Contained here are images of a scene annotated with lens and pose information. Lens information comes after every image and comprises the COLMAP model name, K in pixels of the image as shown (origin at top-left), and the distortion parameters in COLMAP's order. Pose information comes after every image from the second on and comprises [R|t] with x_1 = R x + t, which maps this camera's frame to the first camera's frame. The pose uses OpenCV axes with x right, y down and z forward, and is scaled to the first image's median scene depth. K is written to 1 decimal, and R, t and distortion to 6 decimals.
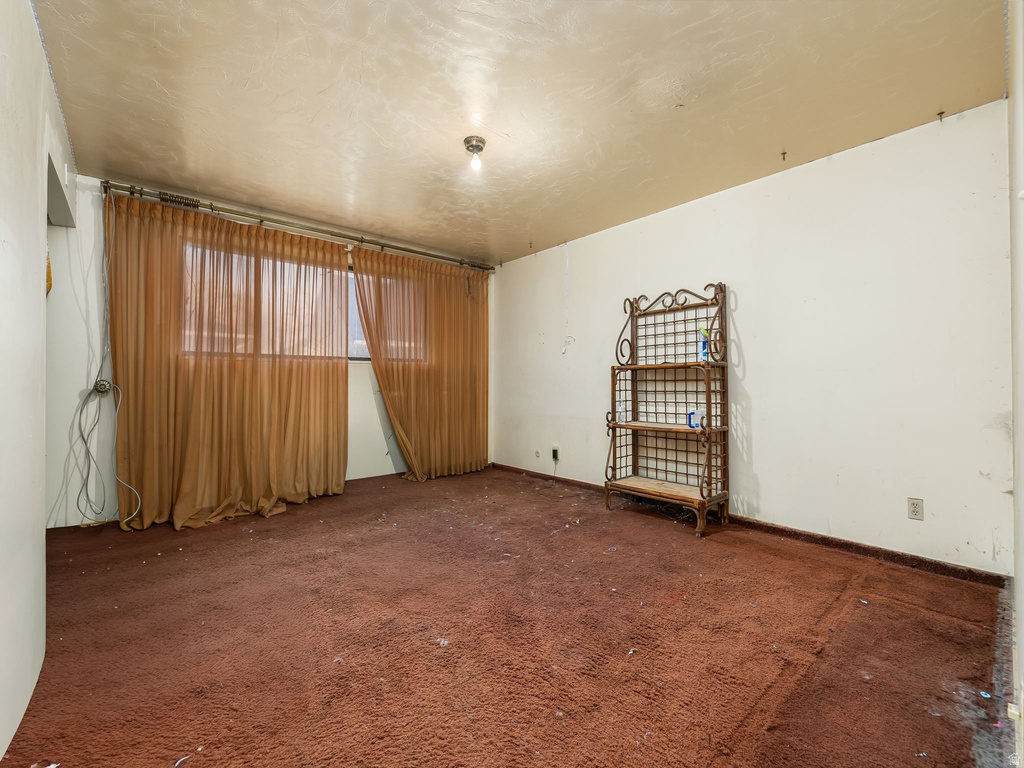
lens RADIAL K [[431.5, 0, 500.8], [0, 431.5, 383.5], [0, 0, 1]] dist [-0.000266, 0.000179]
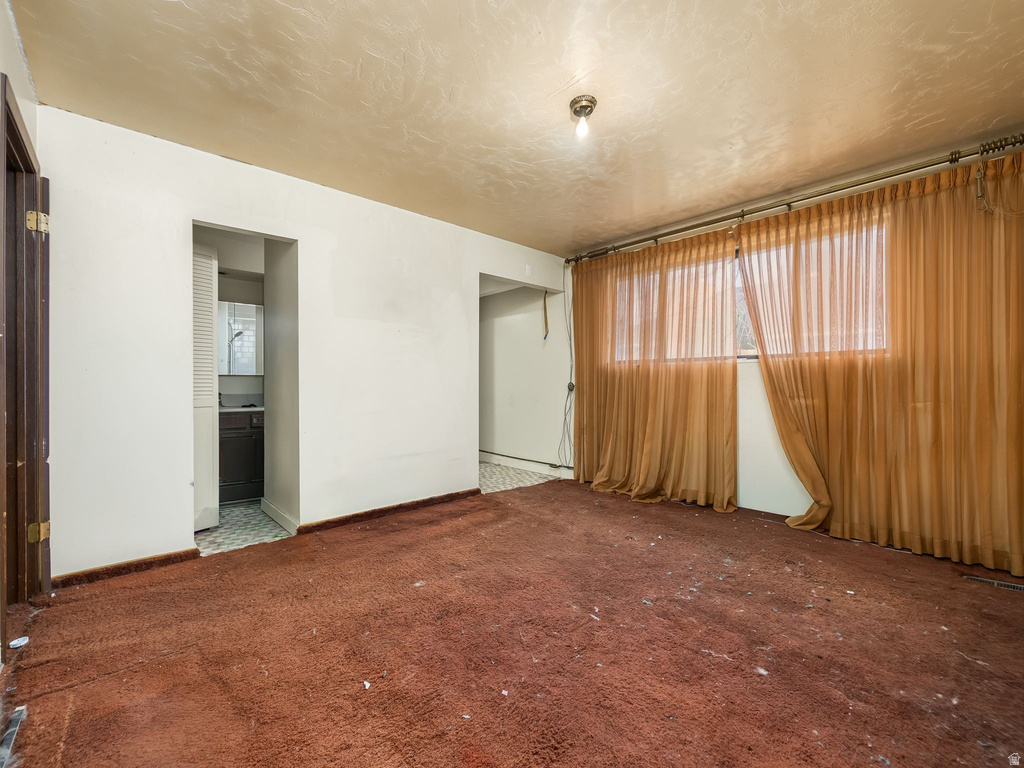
lens RADIAL K [[431.5, 0, 500.8], [0, 431.5, 383.5], [0, 0, 1]] dist [-0.000266, 0.000179]
pose [[0.019080, 0.003627, -0.999811, 0.561055], [-0.007309, 0.999967, 0.003488, -0.006152], [0.999791, 0.007241, 0.019106, 0.584196]]
